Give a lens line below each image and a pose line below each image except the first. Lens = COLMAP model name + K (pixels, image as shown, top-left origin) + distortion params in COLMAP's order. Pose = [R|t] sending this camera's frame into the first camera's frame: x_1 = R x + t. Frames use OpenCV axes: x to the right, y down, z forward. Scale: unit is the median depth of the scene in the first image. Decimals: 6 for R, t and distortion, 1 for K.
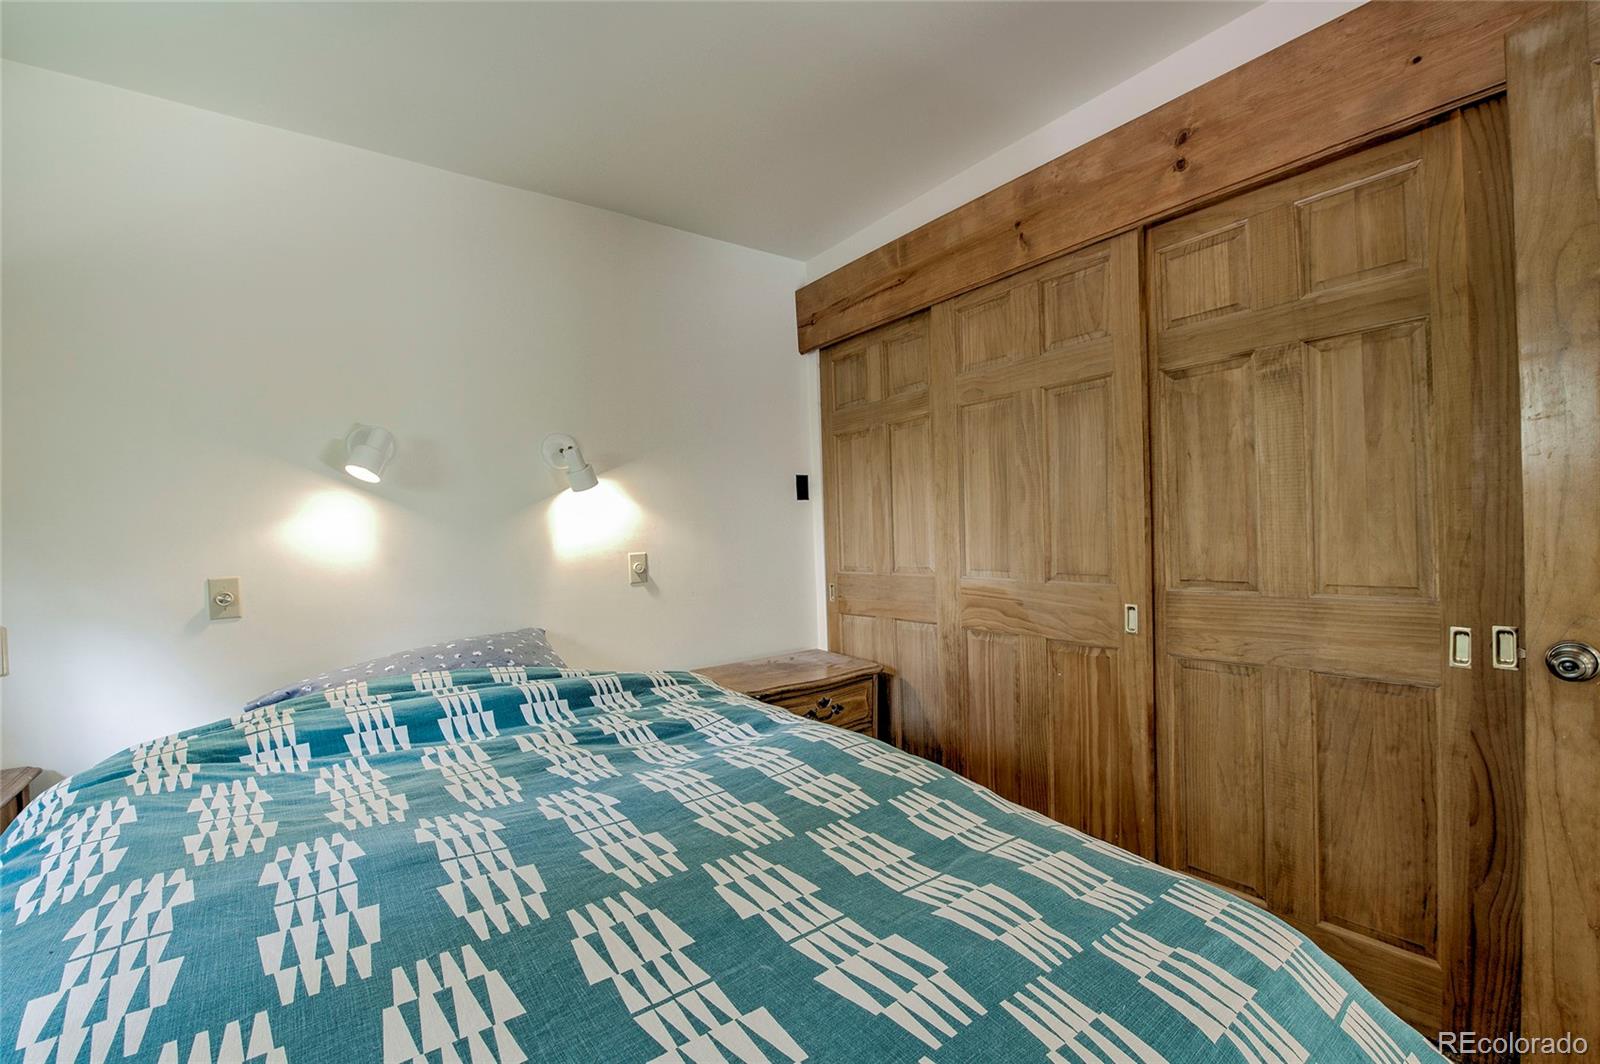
lens RADIAL K [[650.3, 0, 800.0], [0, 650.3, 532.0], [0, 0, 1]] dist [-0.000749, -0.000338]
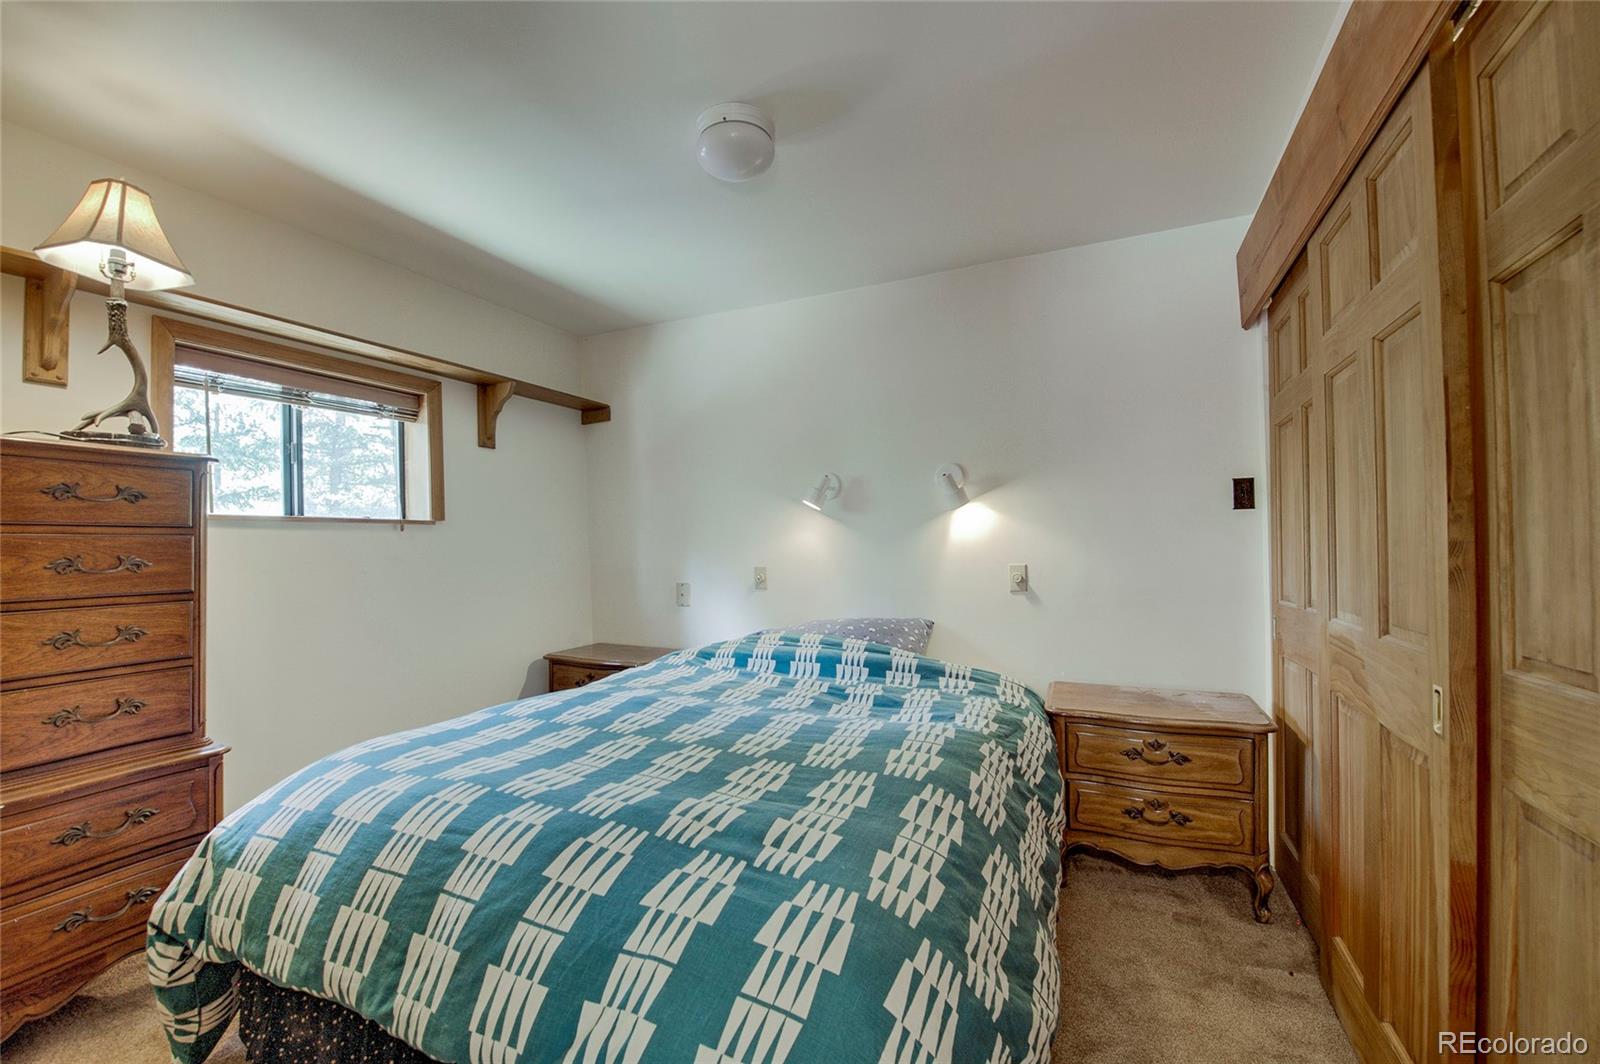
lens RADIAL K [[650.3, 0, 800.0], [0, 650.3, 532.0], [0, 0, 1]] dist [-0.000749, -0.000338]
pose [[0.496667, 0.005514, -0.867923, 0.746332], [-0.012670, 0.999919, -0.000897, -0.022297], [0.867848, 0.011442, 0.496697, 0.201102]]
